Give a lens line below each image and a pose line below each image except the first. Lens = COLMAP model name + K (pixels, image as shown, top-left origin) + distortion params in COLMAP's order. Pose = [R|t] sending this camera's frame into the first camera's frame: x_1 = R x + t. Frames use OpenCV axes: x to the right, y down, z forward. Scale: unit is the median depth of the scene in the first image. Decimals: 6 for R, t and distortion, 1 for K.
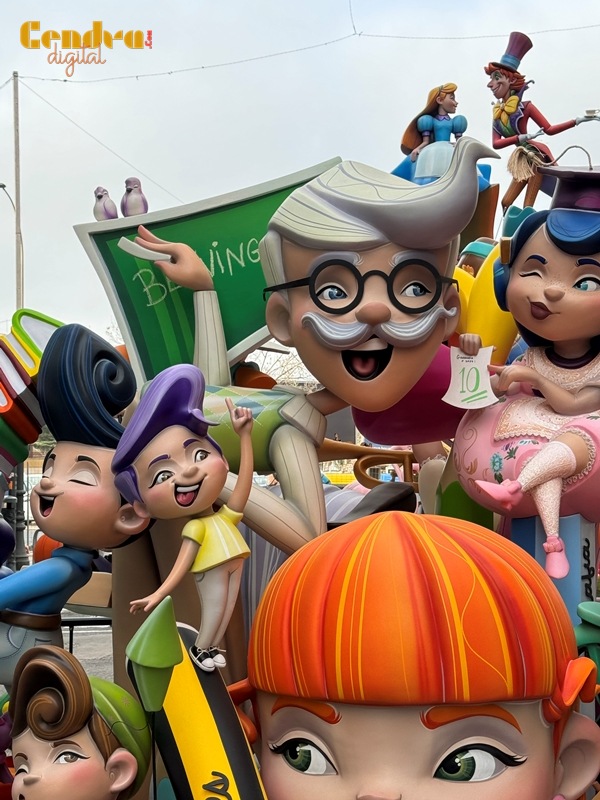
lens RADIAL K [[1421.6, 0, 298.3], [0, 1421.6, 397.5], [0, 0, 1]] dist [0.152662, 0.000000]
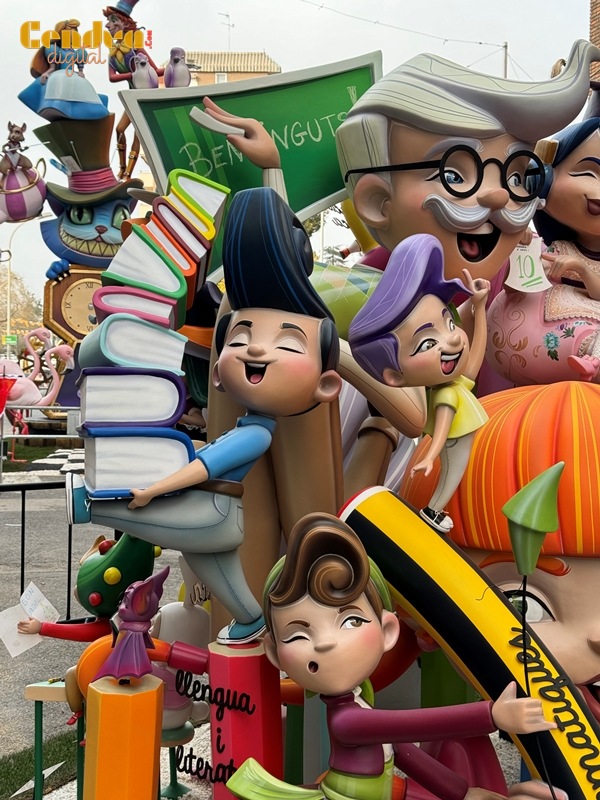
lens RADIAL K [[1128.0, 0, 300.2], [0, 1128.0, 403.8], [0, 0, 1]] dist [0.116268, 0.000000]
pose [[0.920270, 0.001017, 0.391283, -0.410433], [-0.036482, 0.995864, 0.083214, 0.028508], [-0.389579, -0.090854, 0.916501, 0.251249]]
